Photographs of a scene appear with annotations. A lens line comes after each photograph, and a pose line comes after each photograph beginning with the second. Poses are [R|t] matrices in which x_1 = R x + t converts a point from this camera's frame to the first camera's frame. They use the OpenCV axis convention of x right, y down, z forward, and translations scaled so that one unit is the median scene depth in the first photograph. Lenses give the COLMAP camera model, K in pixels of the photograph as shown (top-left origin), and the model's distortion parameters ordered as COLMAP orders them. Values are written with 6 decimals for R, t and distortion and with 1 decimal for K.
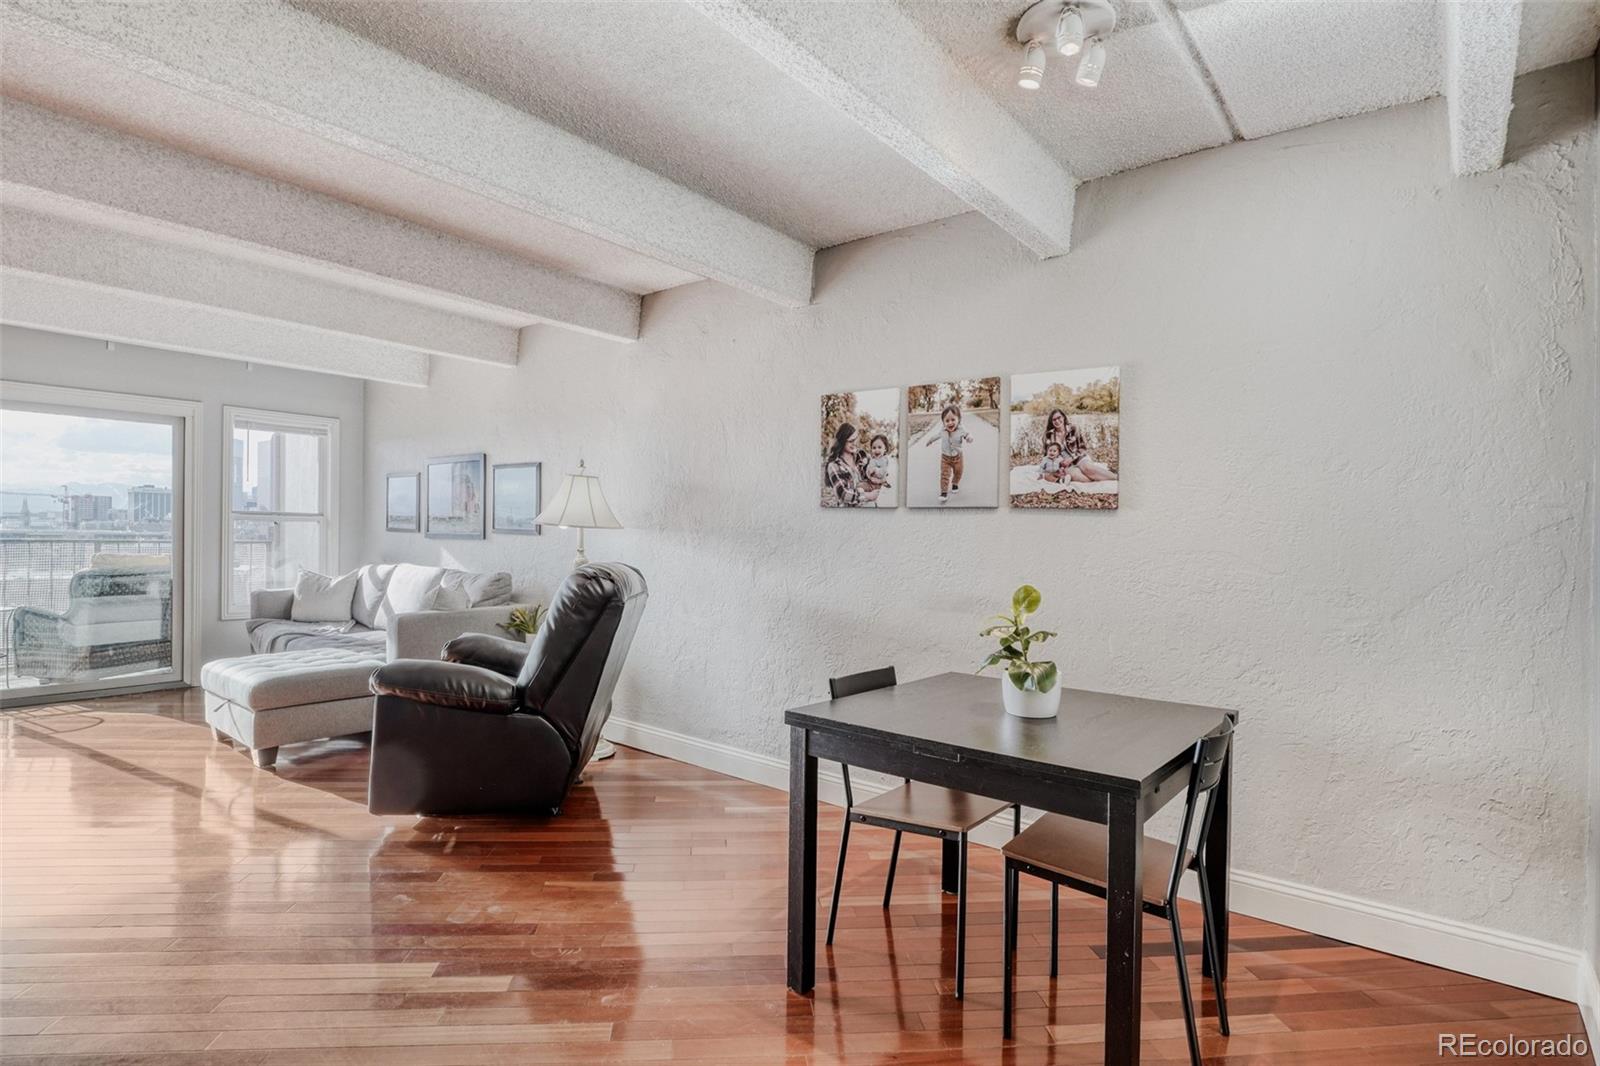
lens RADIAL K [[822.0, 0, 773.3], [0, 822.0, 547.3], [0, 0, 1]] dist [-0.019389, 0.000755]
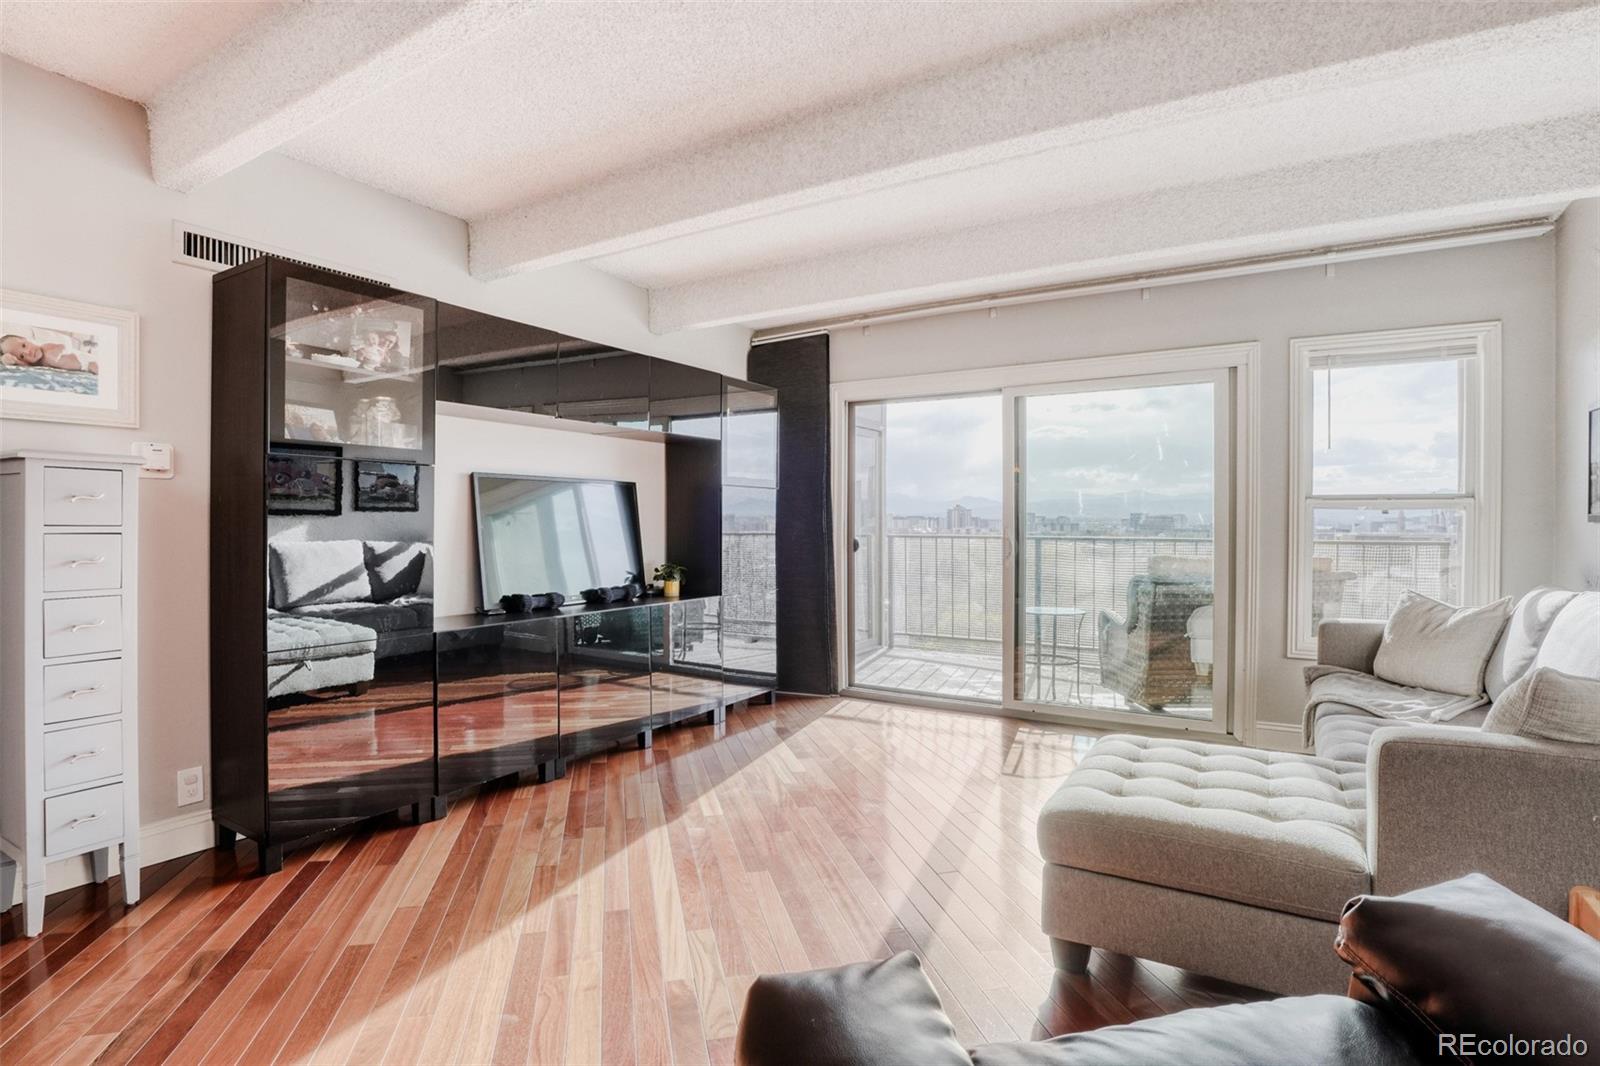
lens RADIAL K [[782.2, 0, 800.0], [0, 782.2, 533.0], [0, 0, 1]] dist [-0.028774, 0.000456]
pose [[0.160289, -0.005598, -0.987054, -0.186906], [-0.015359, 0.999849, -0.008164, -0.004003], [0.986951, 0.016469, 0.160179, 0.845453]]
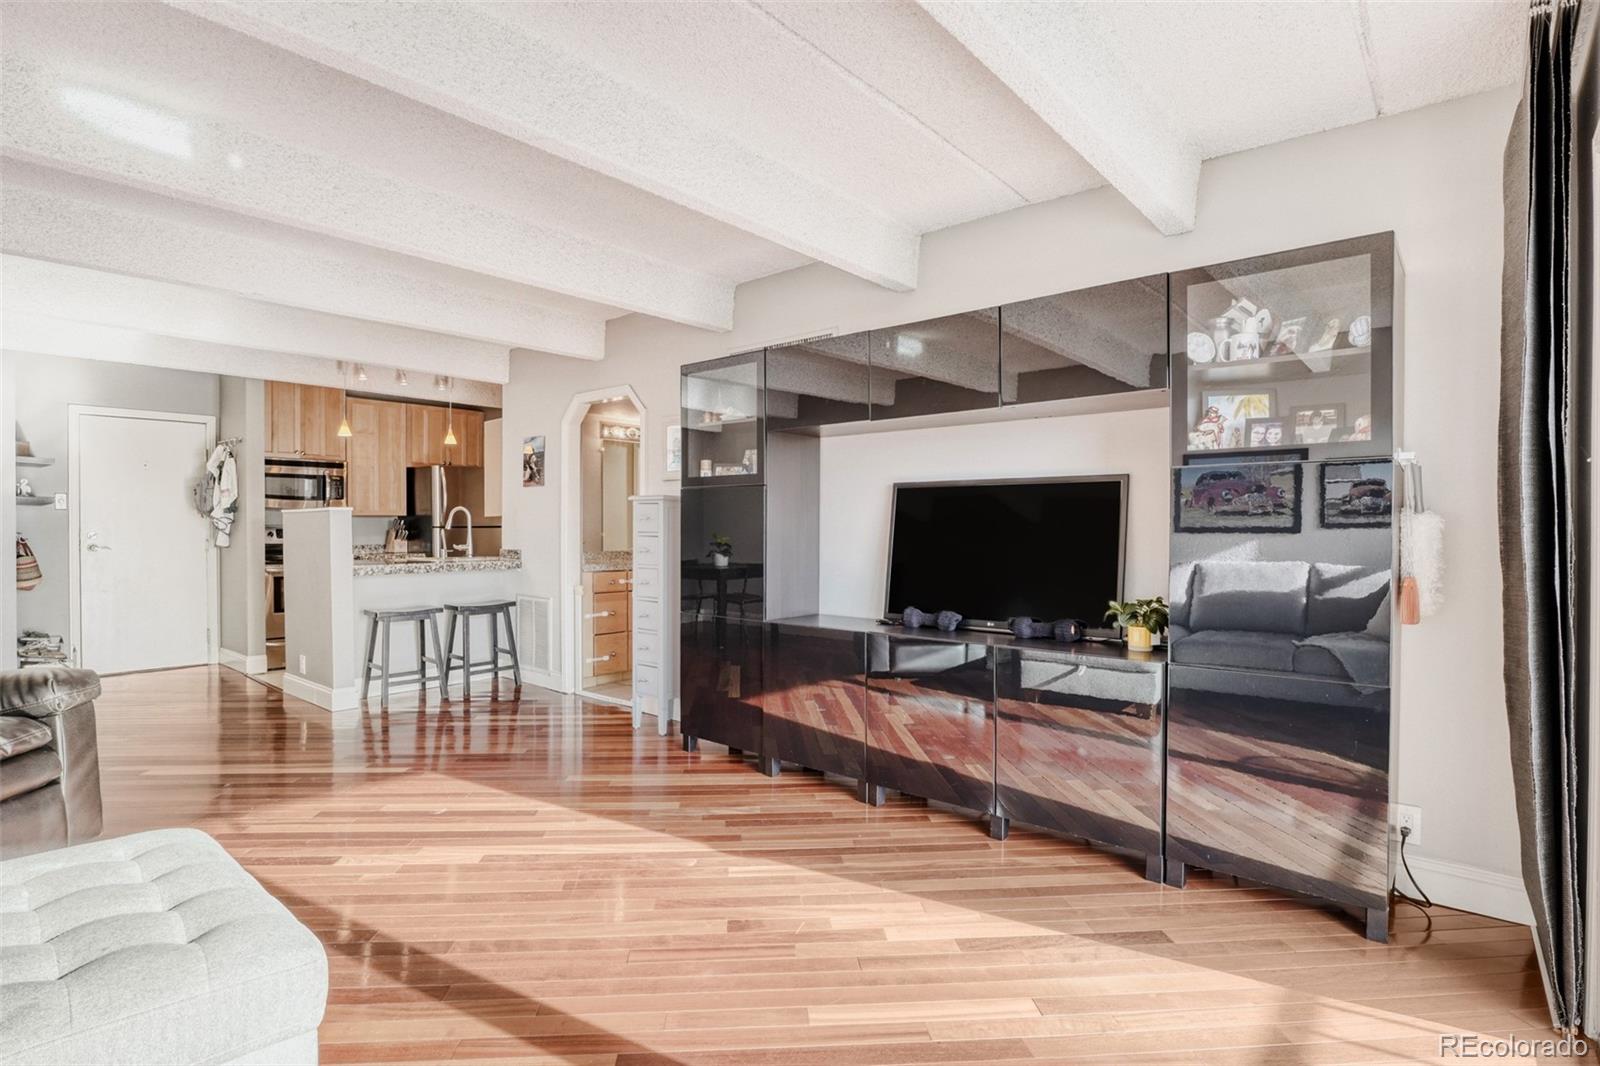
lens RADIAL K [[807.0, 0, 794.4], [0, 807.0, 540.7], [0, 0, 1]] dist [-0.037916, 0.016075]
pose [[-0.999637, -0.023632, 0.012905, -1.112824], [-0.023227, 0.999261, 0.030610, -0.036174], [-0.013619, 0.030300, -0.999448, 1.636136]]
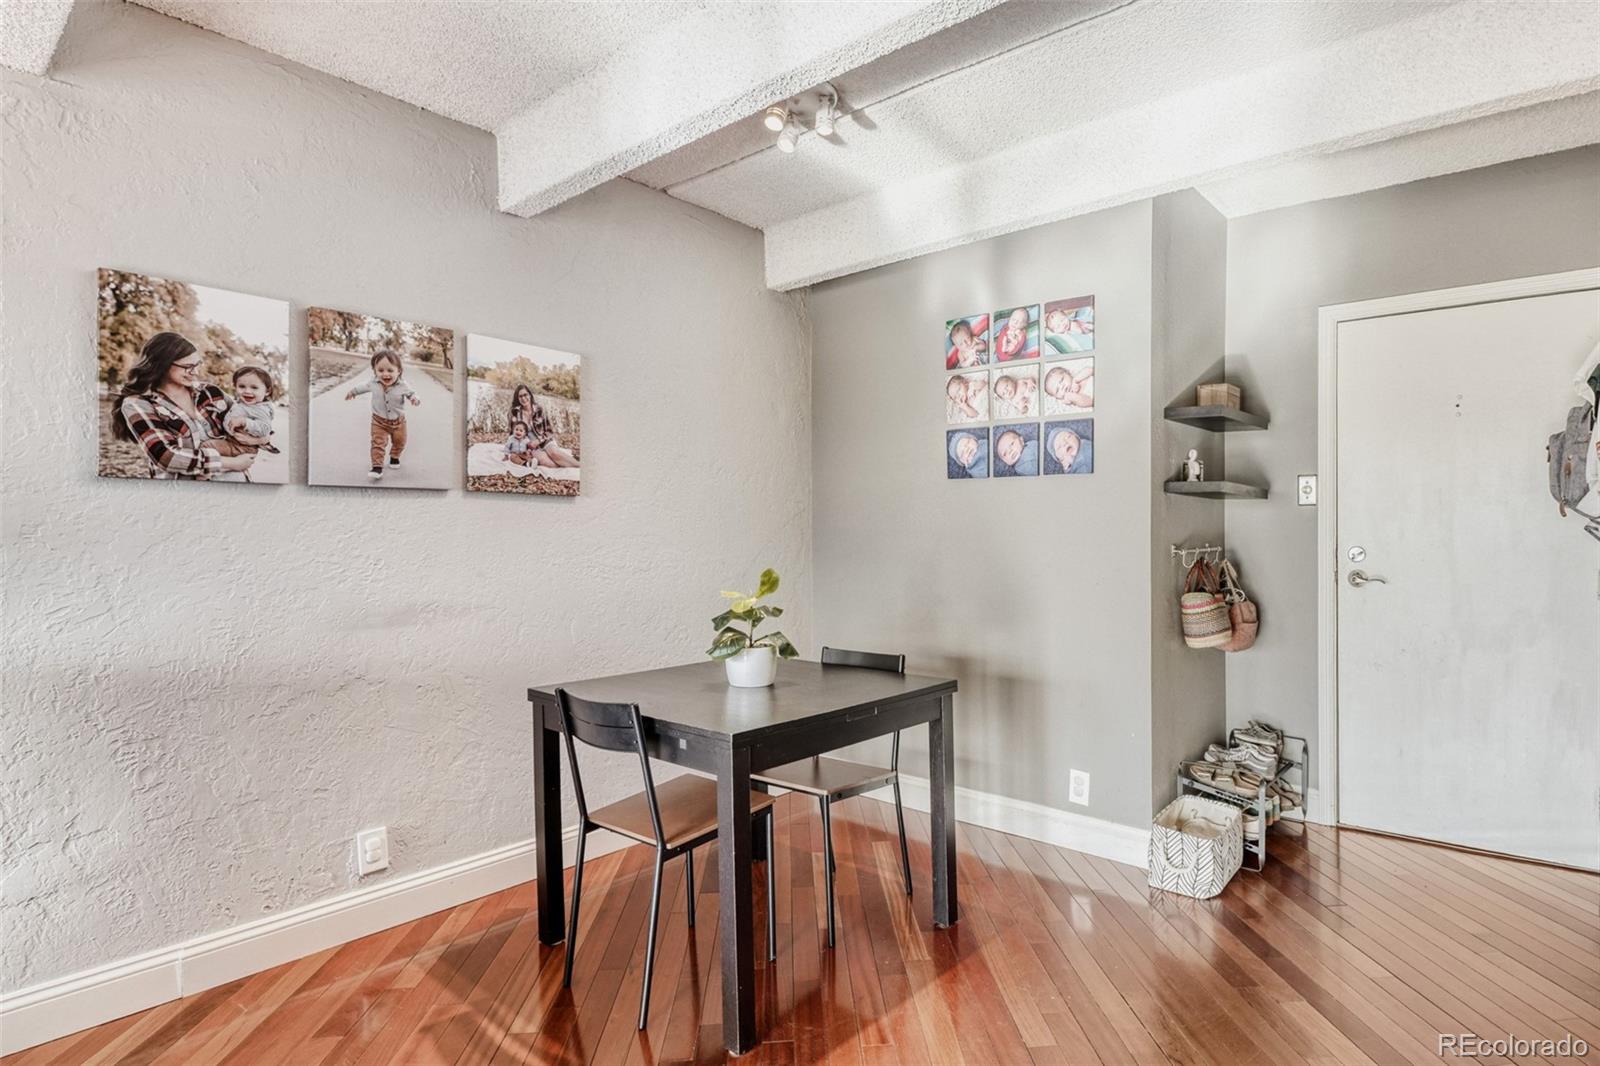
lens RADIAL K [[866.6, 0, 878.3], [0, 866.6, 529.5], [0, 0, 1]] dist [-0.015528, 0.000807]
pose [[-0.022809, -0.022064, 0.999496, -0.525312], [0.018713, 0.999572, 0.022493, -0.018158], [-0.999565, 0.019216, -0.022386, 0.523305]]
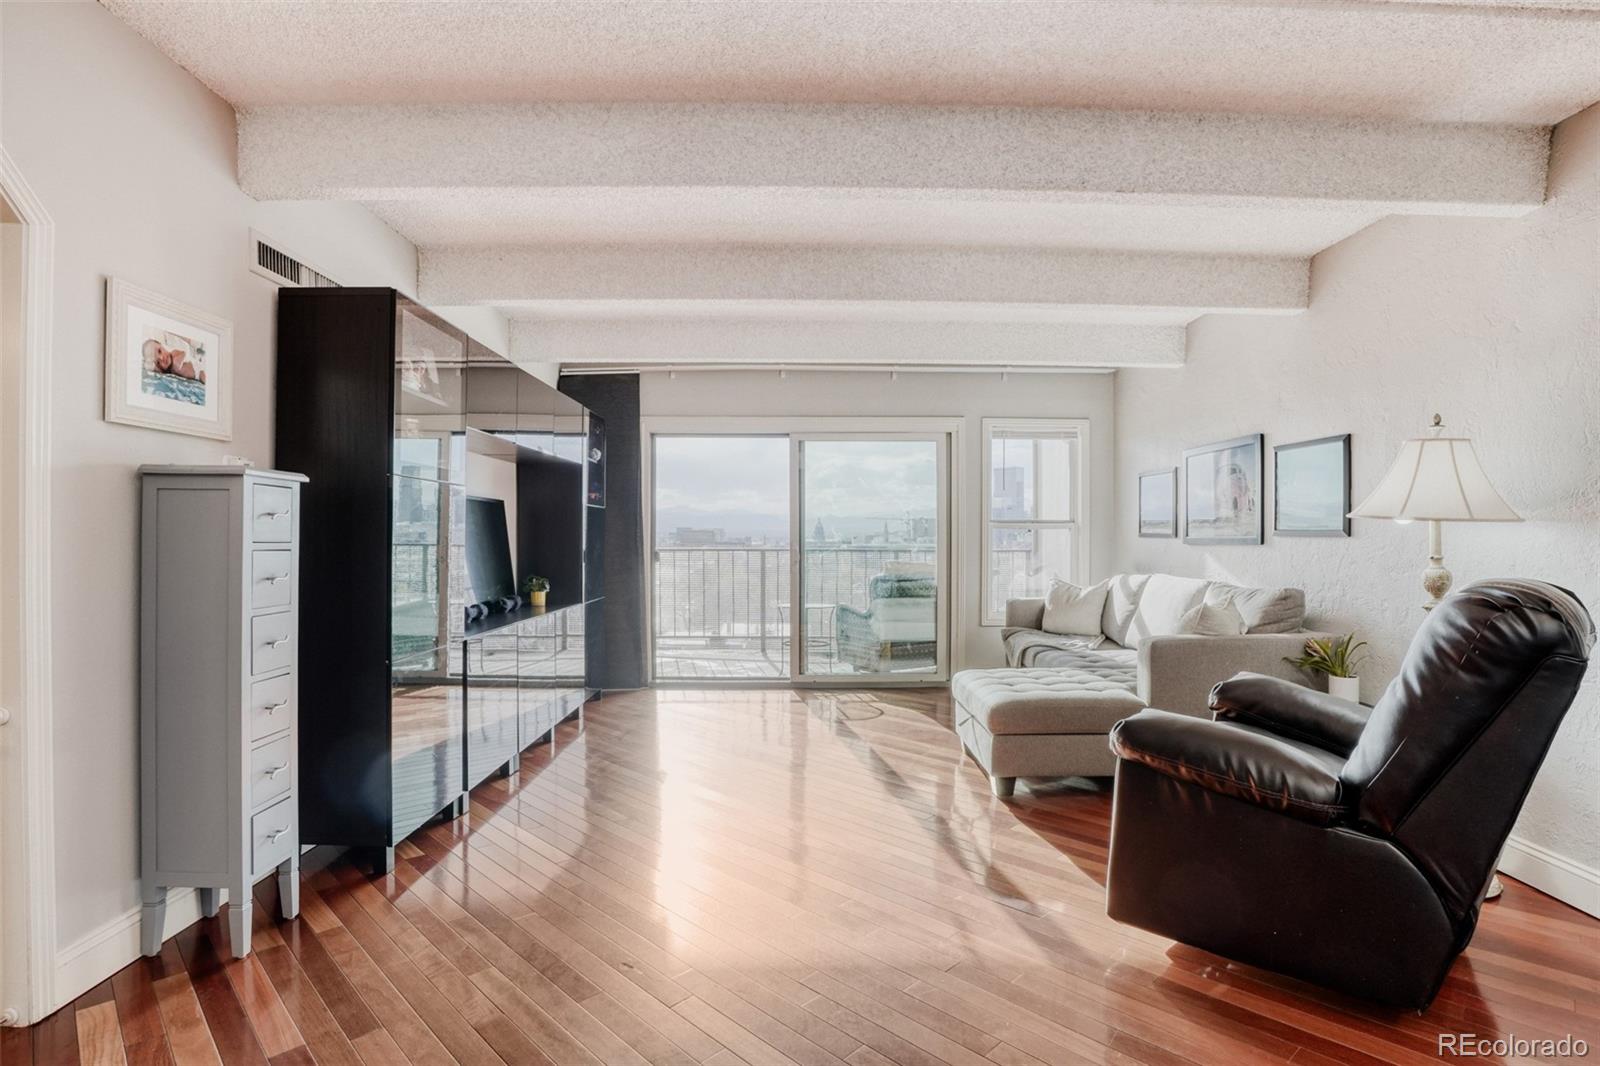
lens RADIAL K [[784.7, 0, 797.5], [0, 784.7, 541.7], [0, 0, 1]] dist [-0.026084, 0.000961]
pose [[0.653241, -0.012624, -0.757045, -0.130606], [-0.002646, 0.999817, -0.018956, 0.004244], [0.757145, 0.014386, 0.653088, 0.295334]]
